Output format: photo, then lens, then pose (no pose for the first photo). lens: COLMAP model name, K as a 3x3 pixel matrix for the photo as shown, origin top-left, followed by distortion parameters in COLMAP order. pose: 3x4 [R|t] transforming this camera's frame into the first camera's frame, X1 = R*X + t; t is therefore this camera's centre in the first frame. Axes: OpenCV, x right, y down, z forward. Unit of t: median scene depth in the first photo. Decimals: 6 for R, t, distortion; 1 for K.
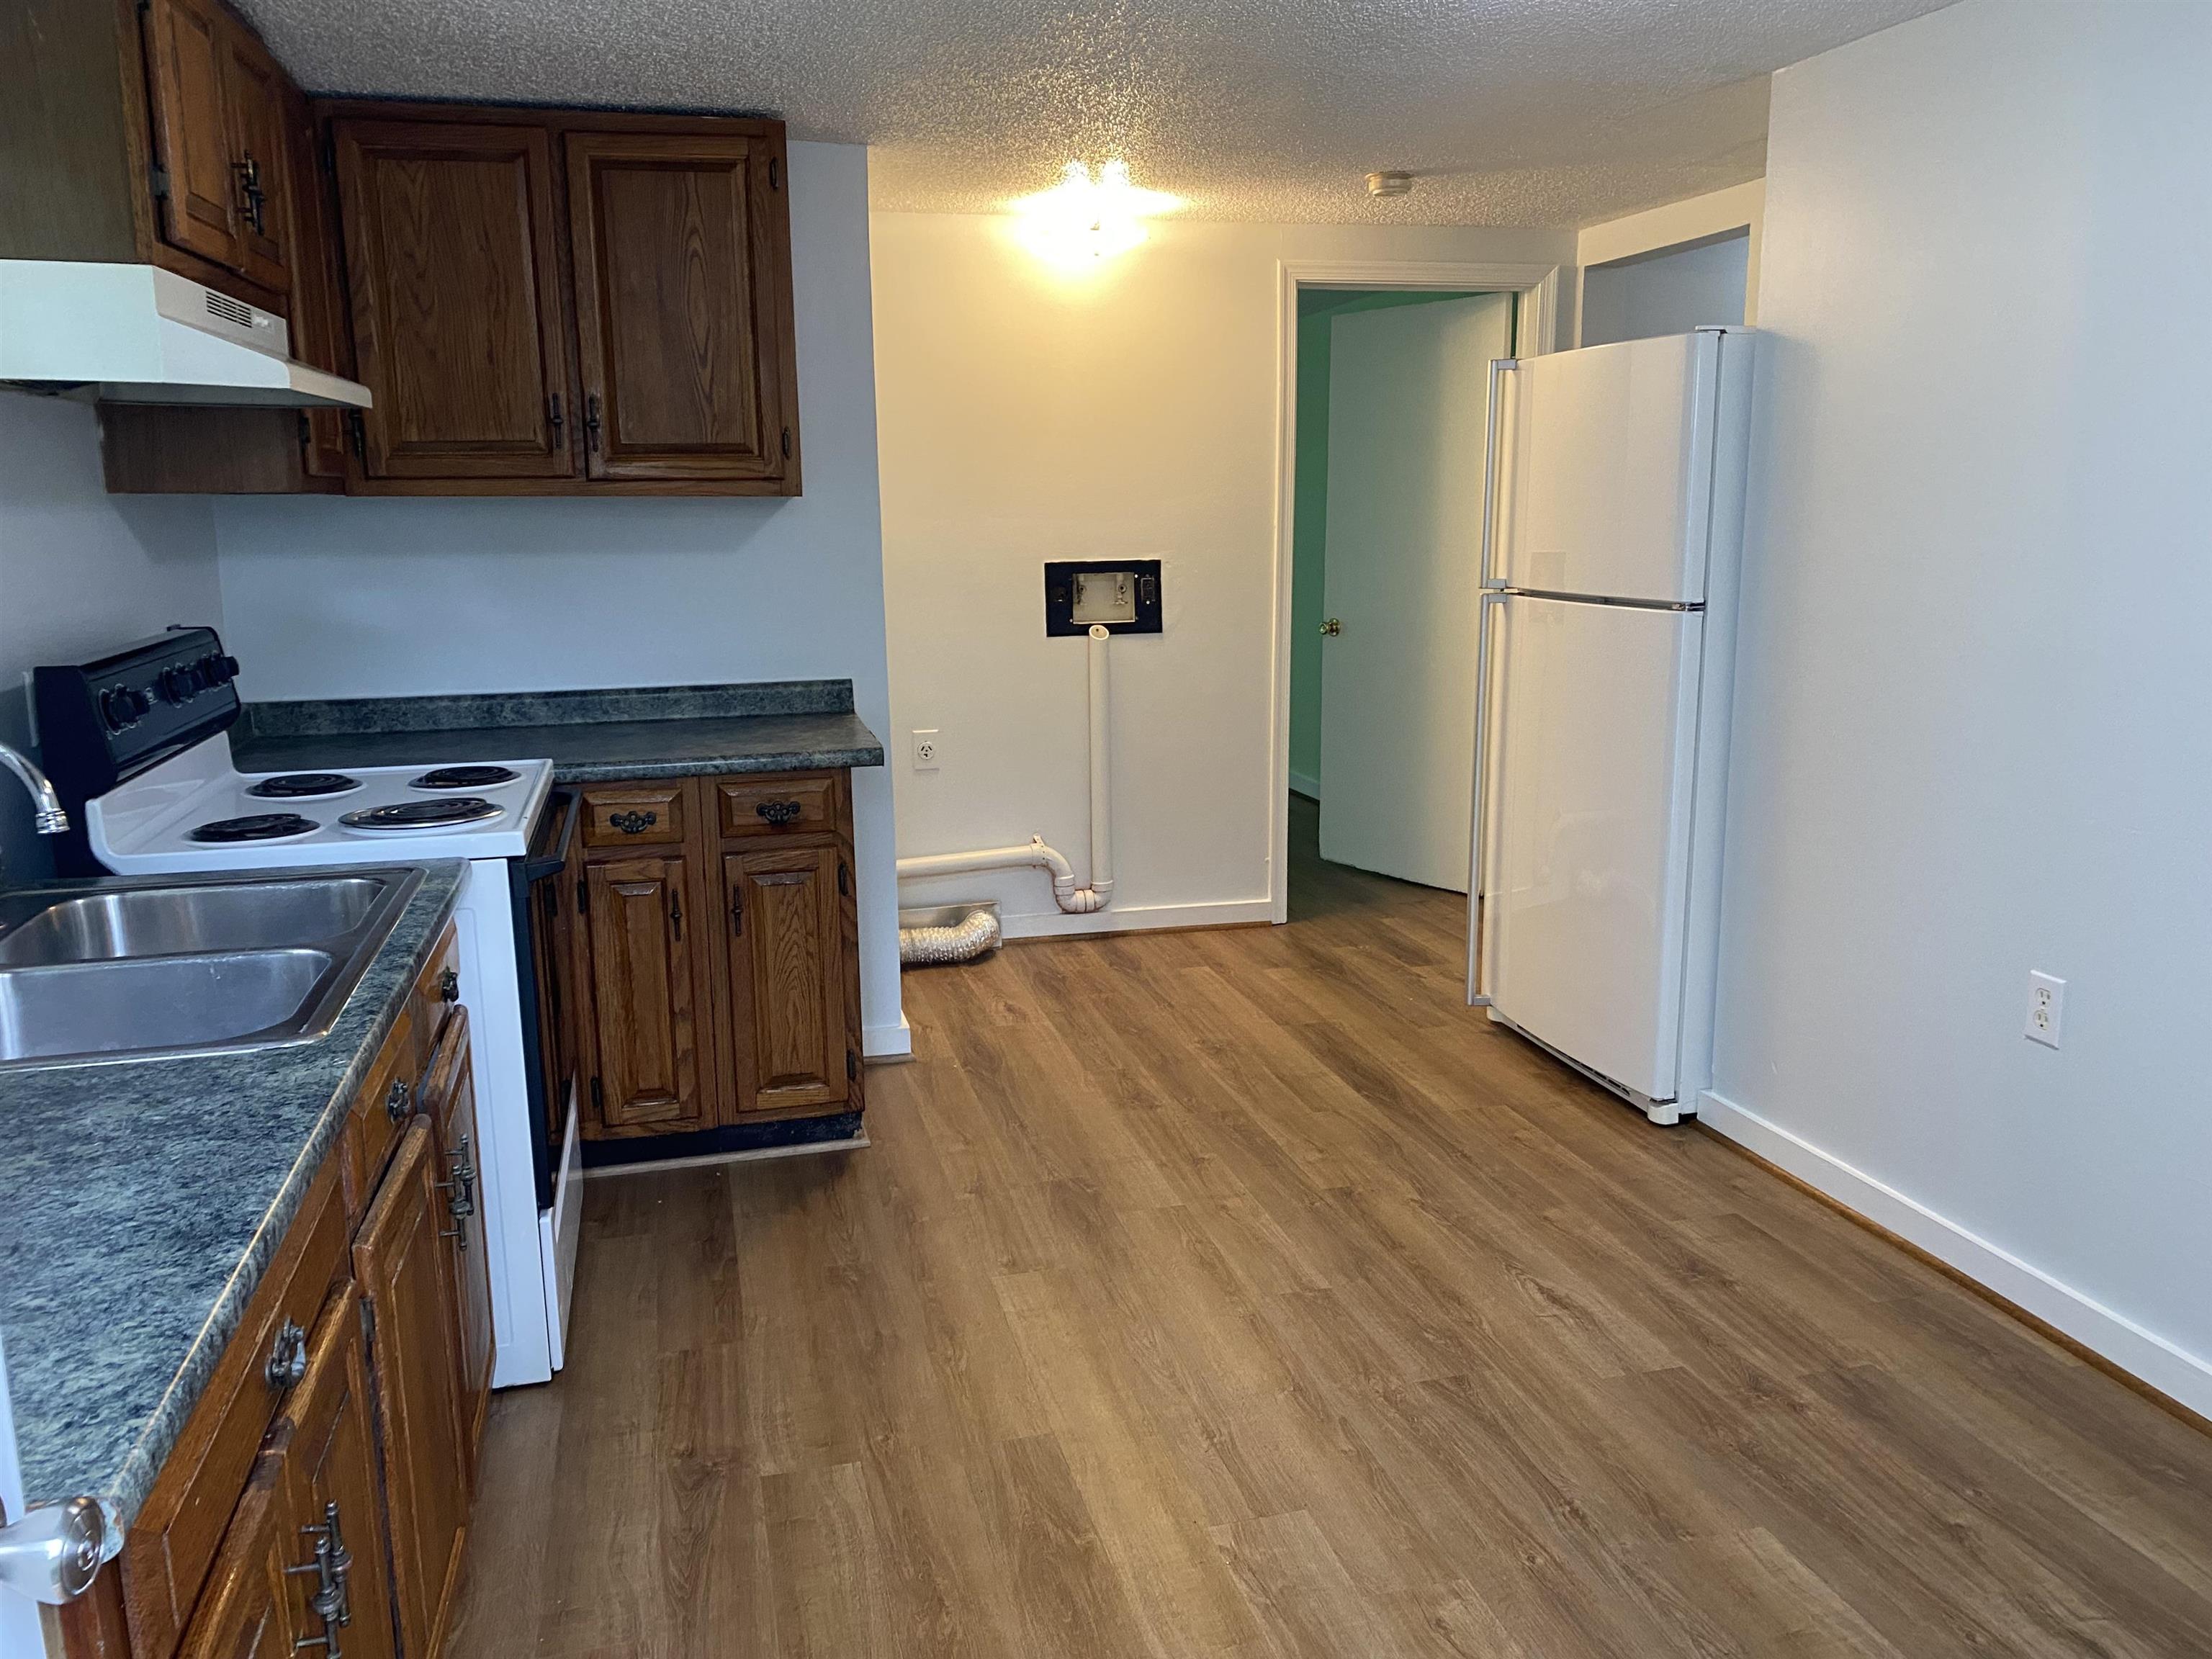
lens RADIAL K [[1674.2, 0, 1096.4], [0, 1674.2, 833.5], [0, 0, 1]] dist [0.007946, -0.010834]
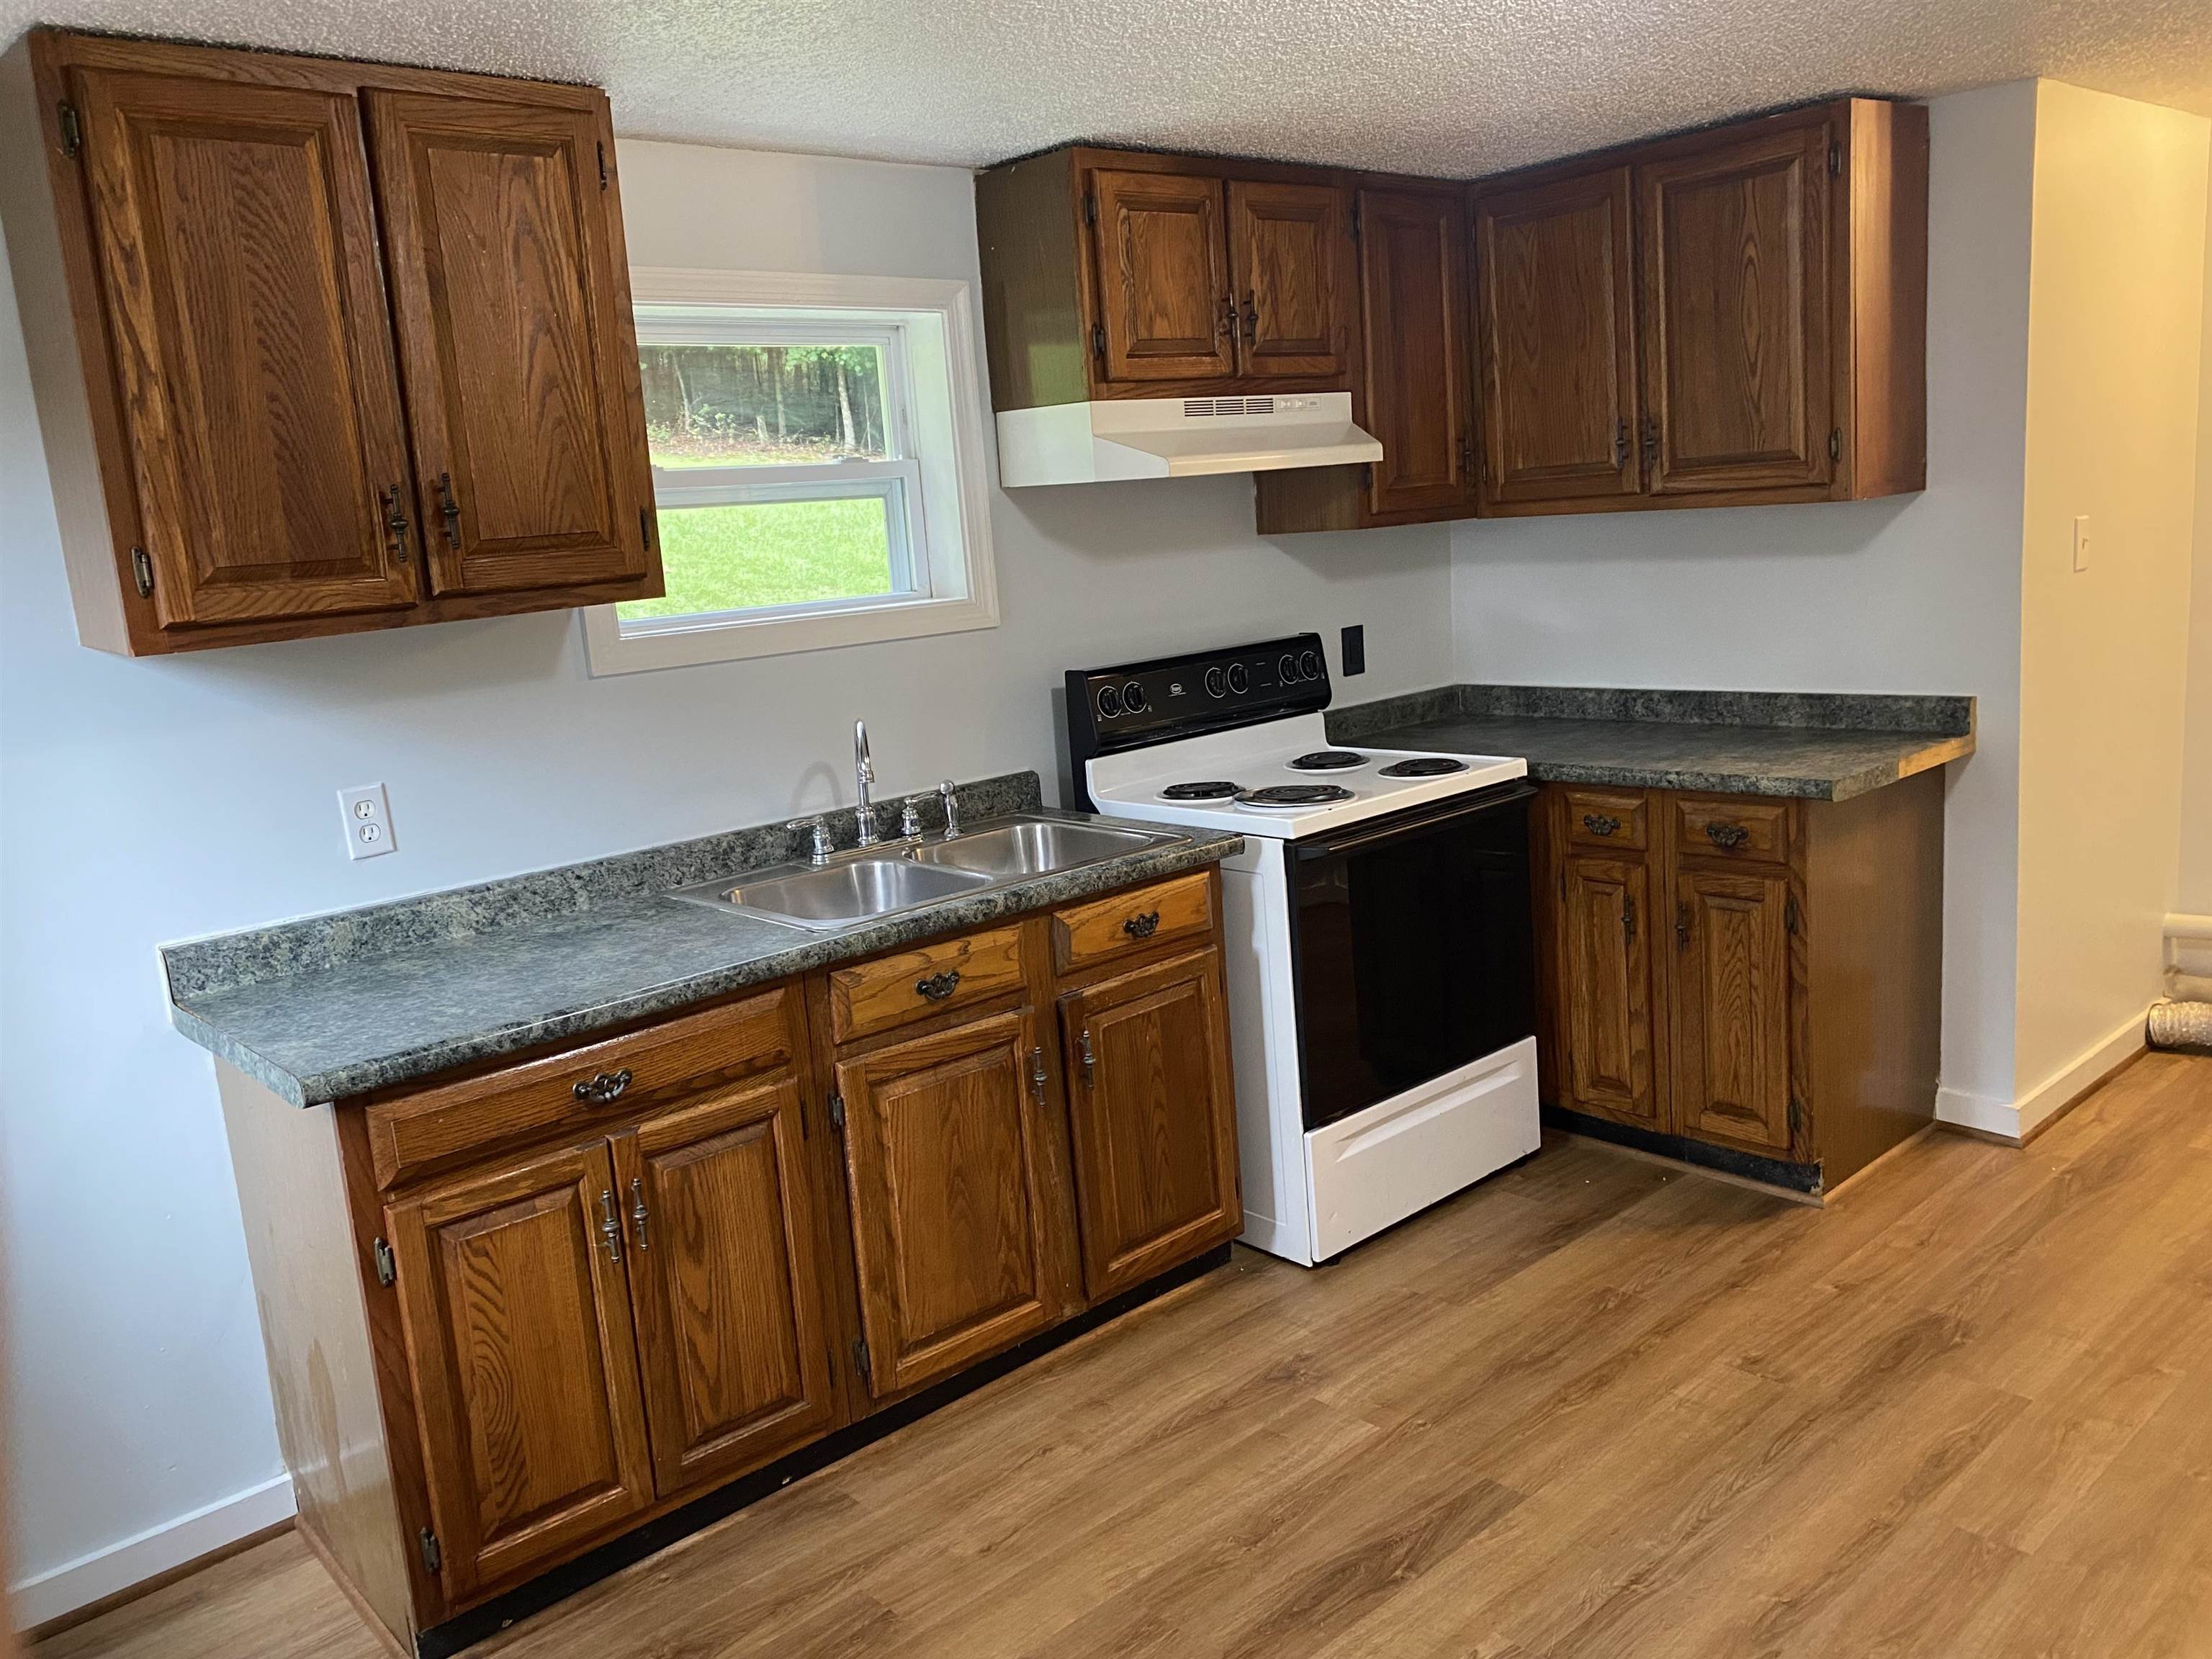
lens RADIAL K [[1674.2, 0, 1096.3], [0, 1674.2, 821.4], [0, 0, 1]] dist [0.007946, -0.010834]
pose [[0.453164, 0.136458, -0.880921, 0.495424], [-0.102621, 0.989630, 0.100507, -0.080174], [0.885501, 0.044855, 0.462468, 0.221543]]
